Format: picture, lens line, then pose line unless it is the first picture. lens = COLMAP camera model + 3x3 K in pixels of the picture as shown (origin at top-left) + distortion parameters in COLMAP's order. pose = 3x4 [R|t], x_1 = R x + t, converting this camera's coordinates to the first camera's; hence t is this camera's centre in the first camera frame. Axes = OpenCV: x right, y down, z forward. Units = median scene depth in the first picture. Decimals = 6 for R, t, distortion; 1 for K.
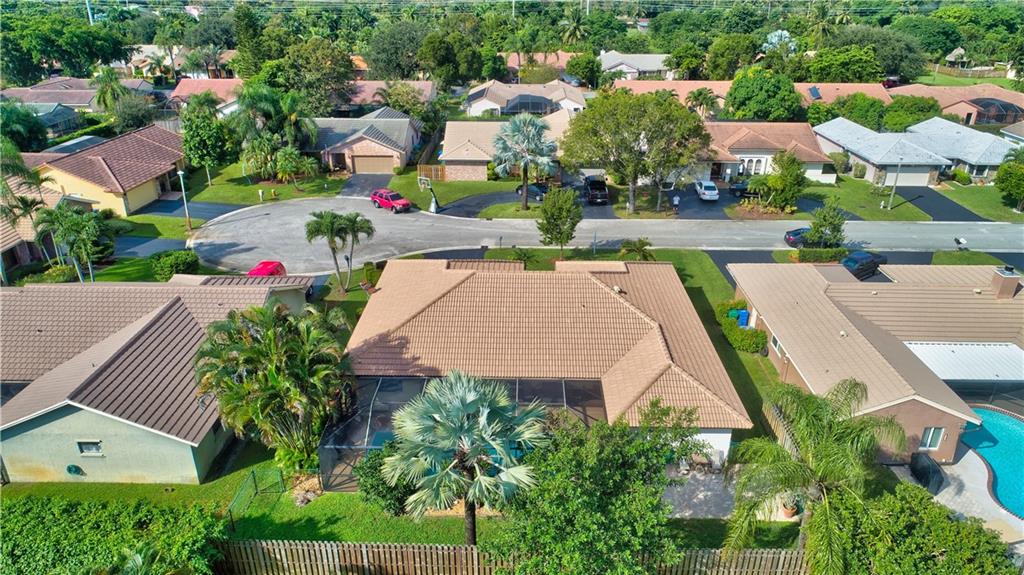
lens RADIAL K [[689.1, 0, 512.0], [0, 689.1, 287.5], [0, 0, 1]] dist [-0.001770, -0.001764]
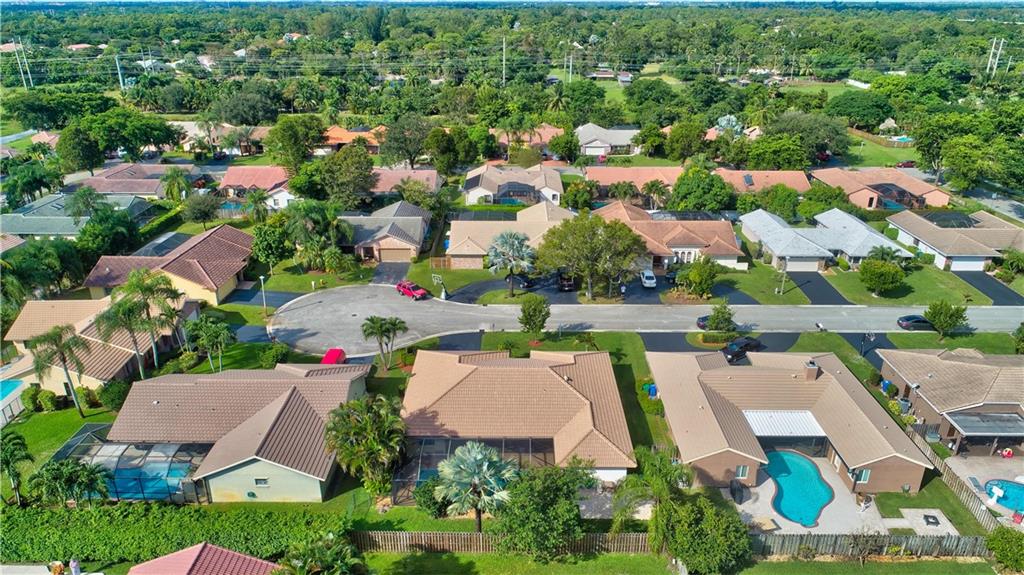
lens RADIAL K [[689.1, 0, 512.0], [0, 689.1, 287.5], [0, 0, 1]] dist [-0.001770, -0.001764]
pose [[0.999932, -0.005909, 0.010069, 0.006636], [0.006177, 0.999622, -0.026798, -0.096671], [-0.009907, 0.026858, 0.999590, -0.354336]]
